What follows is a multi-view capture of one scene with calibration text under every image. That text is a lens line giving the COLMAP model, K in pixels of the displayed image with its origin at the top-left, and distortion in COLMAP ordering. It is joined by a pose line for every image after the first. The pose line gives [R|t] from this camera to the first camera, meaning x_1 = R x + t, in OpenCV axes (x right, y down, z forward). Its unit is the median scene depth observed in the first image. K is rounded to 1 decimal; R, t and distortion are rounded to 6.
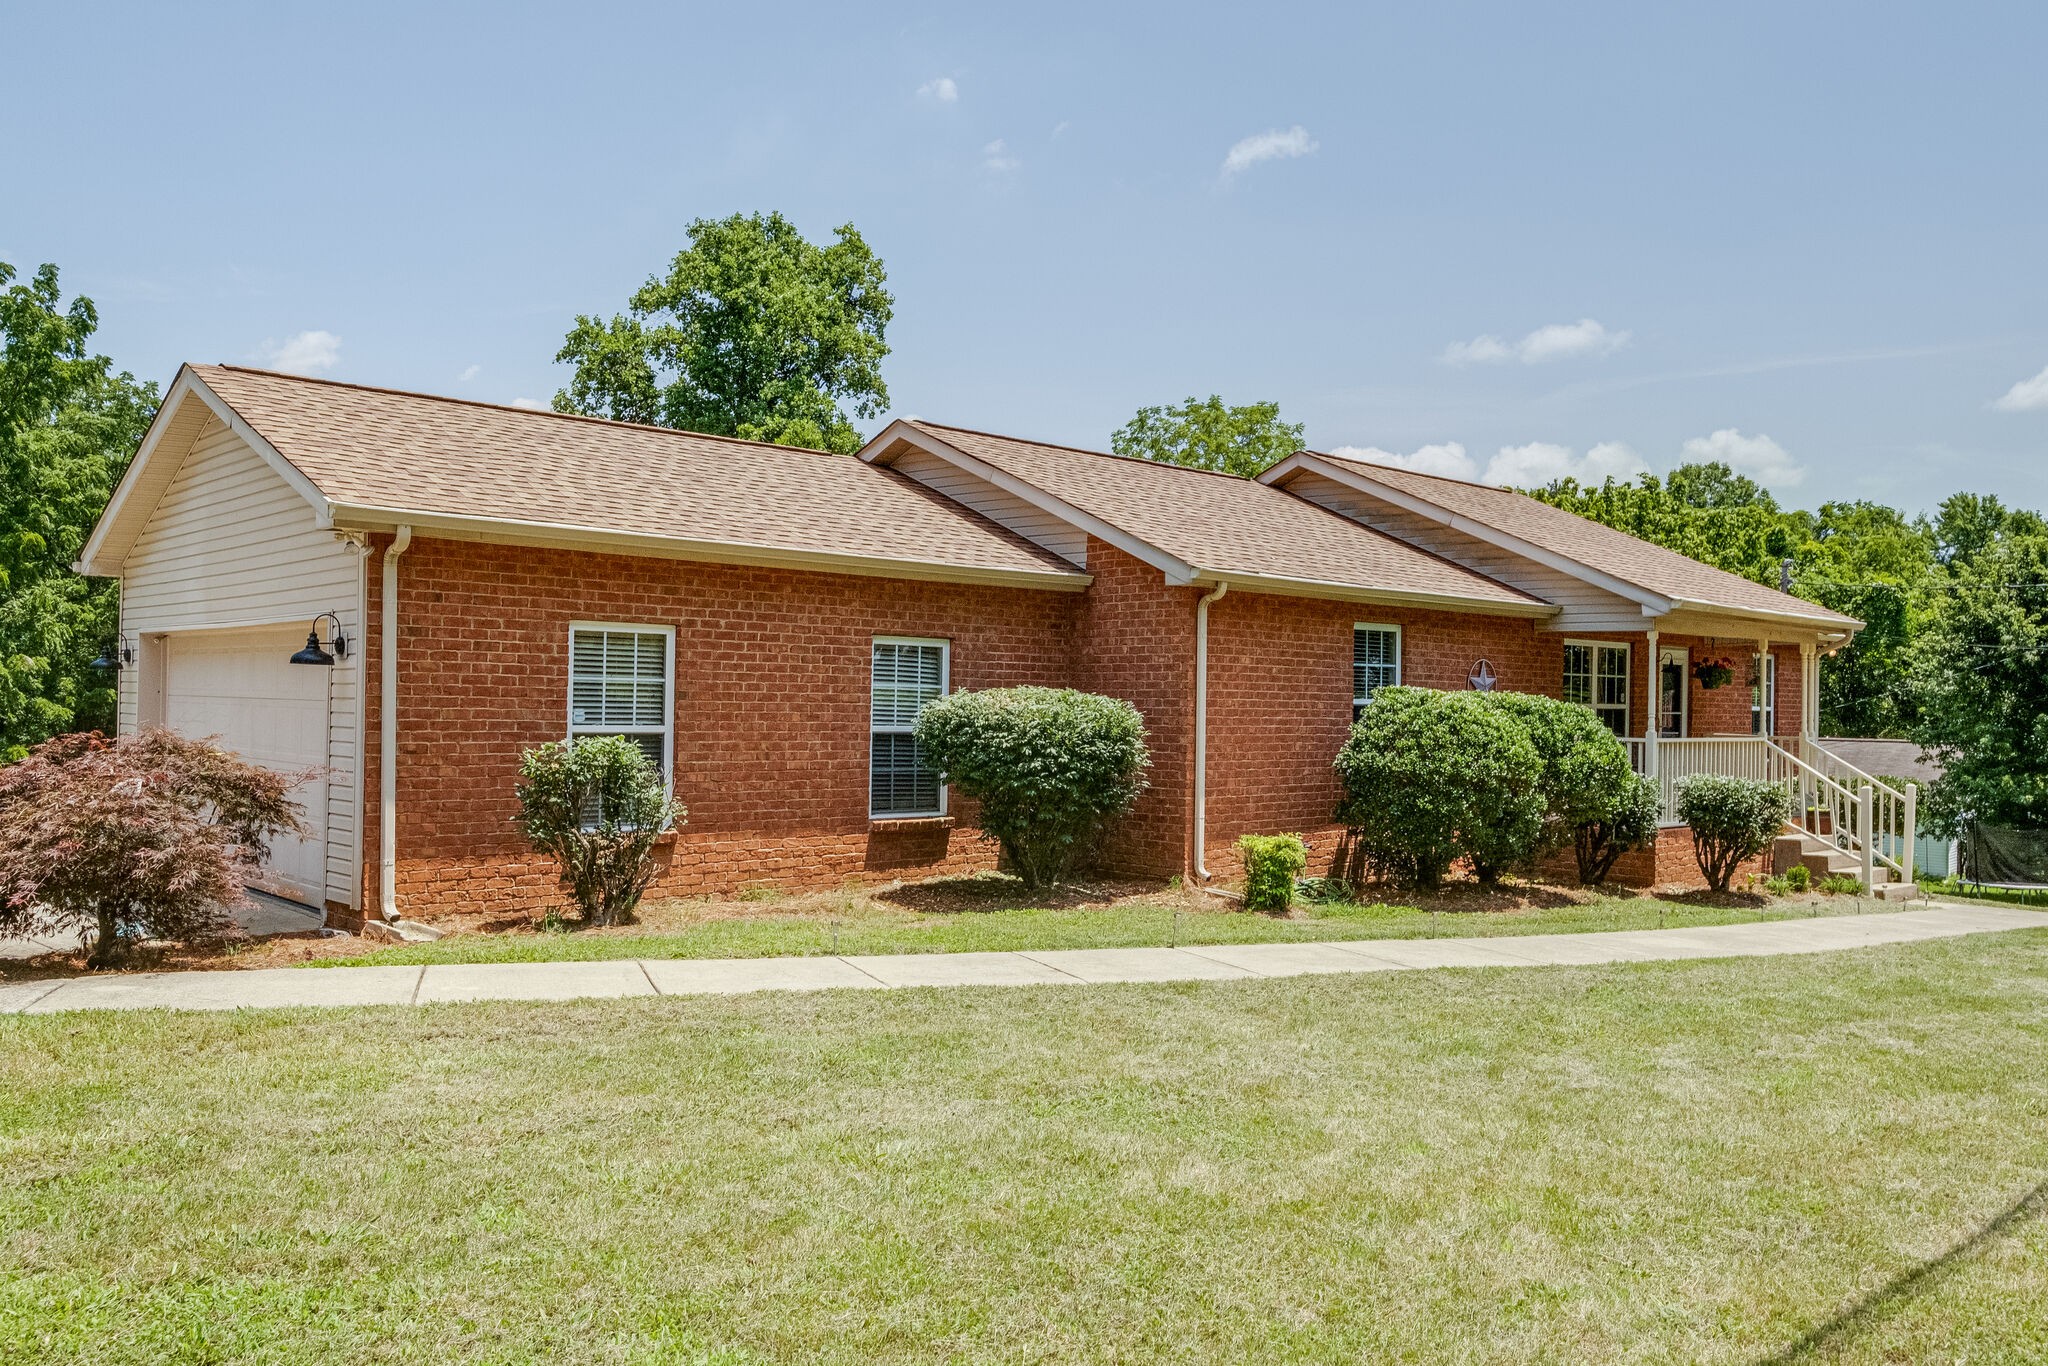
lens RADIAL K [[1656.9, 0, 825.7], [0, 1656.9, 677.2], [0, 0, 1]] dist [-0.004147, 0.011448]
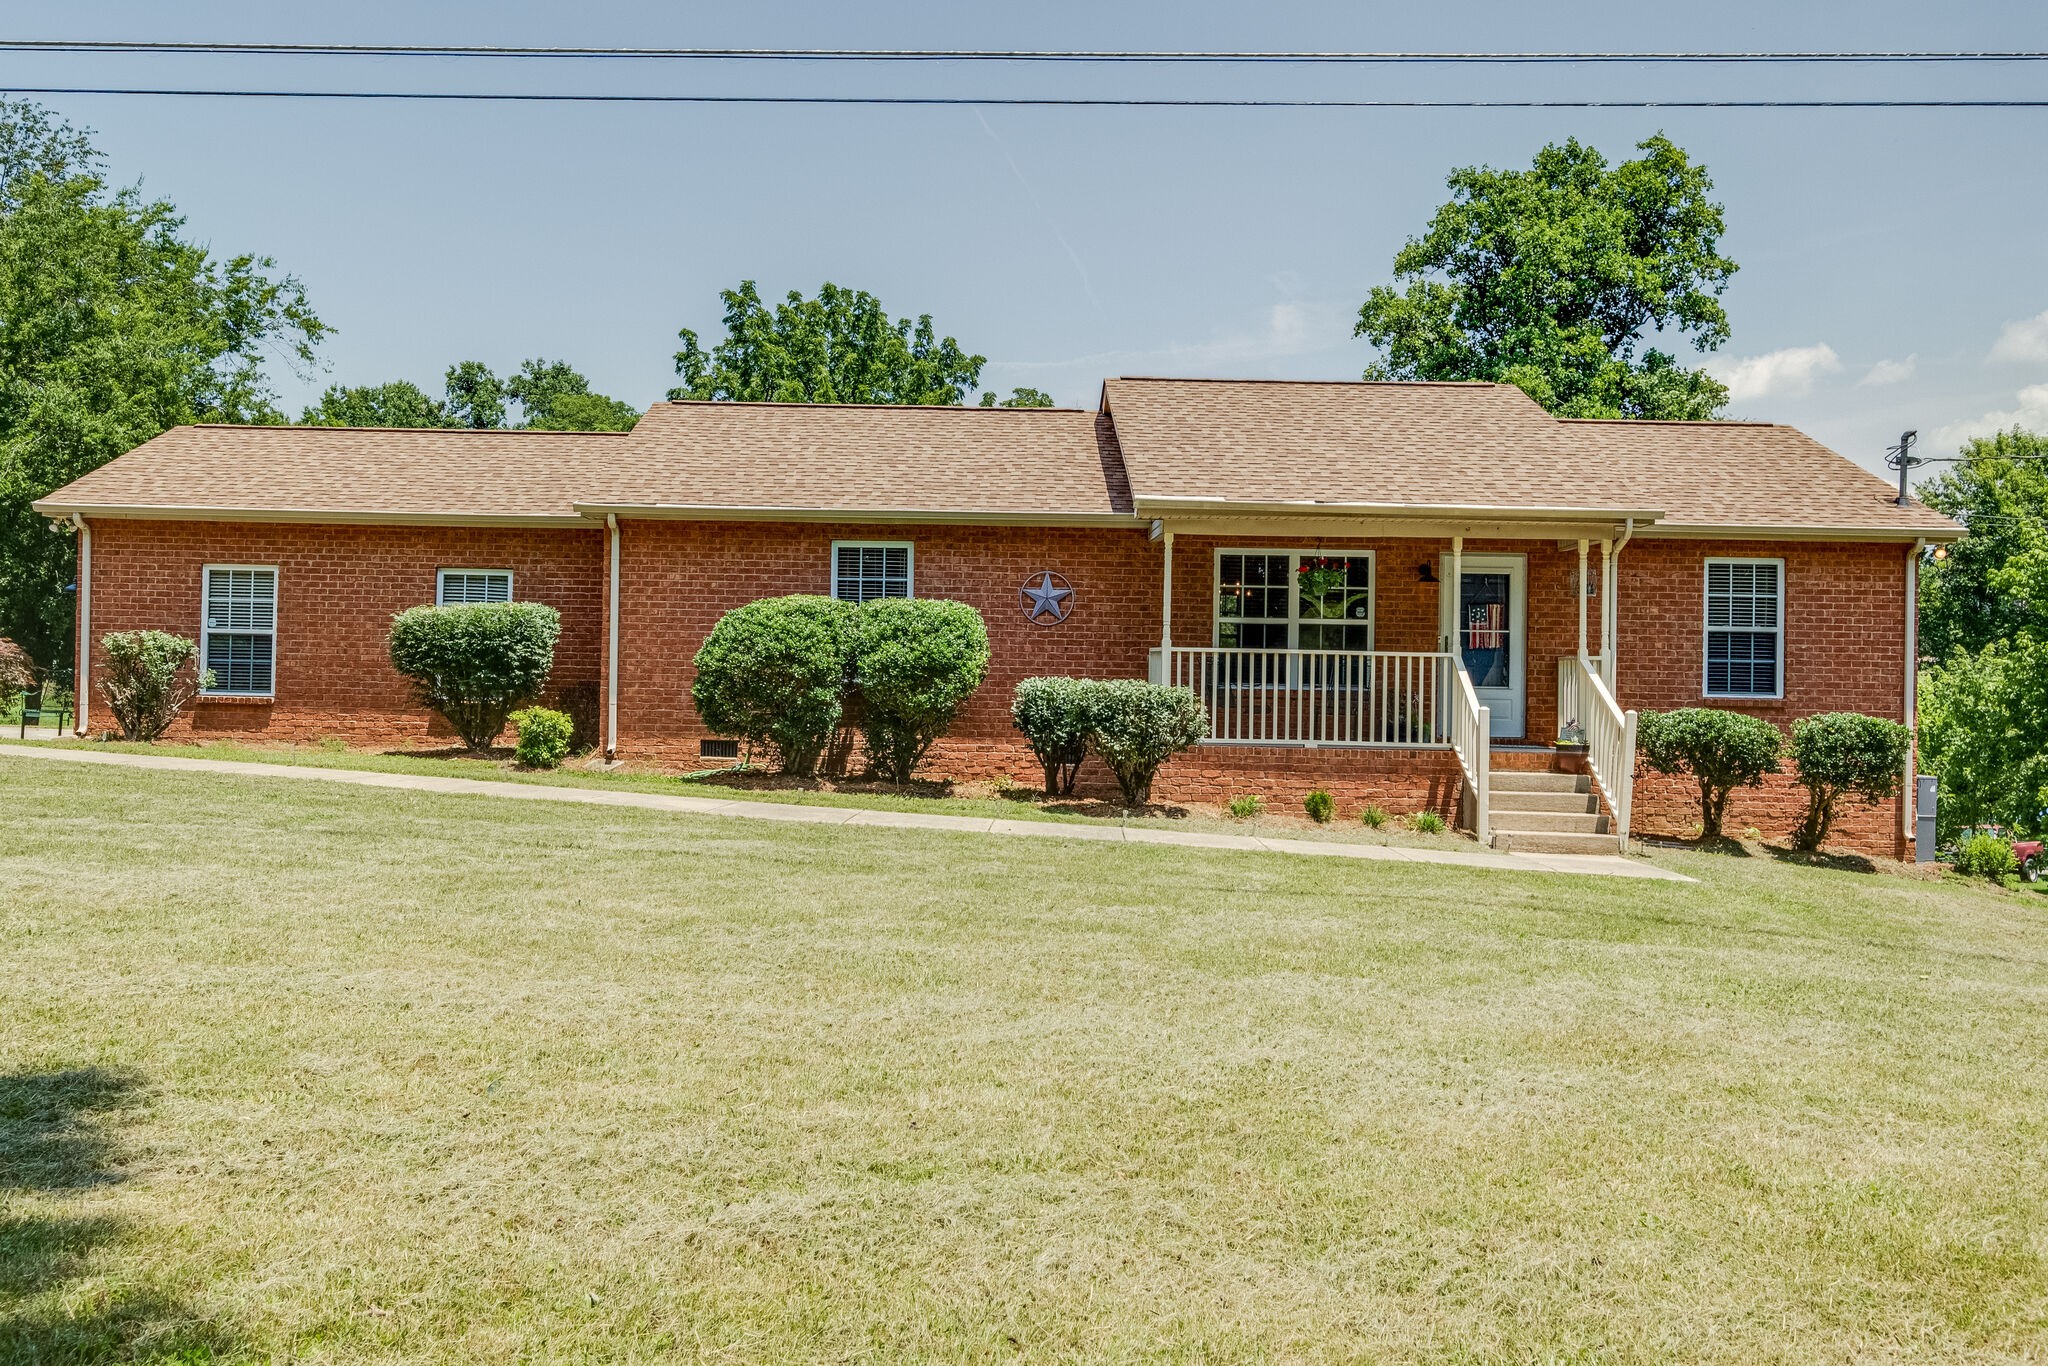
lens RADIAL K [[1656.9, 0, 825.7], [0, 1656.9, 677.2], [0, 0, 1]] dist [-0.004147, 0.011448]
pose [[0.721873, 0.001401, -0.692024, 1.283467], [-0.001538, 0.999999, 0.000420, 0.068595], [0.692024, 0.000761, 0.721874, 0.223323]]
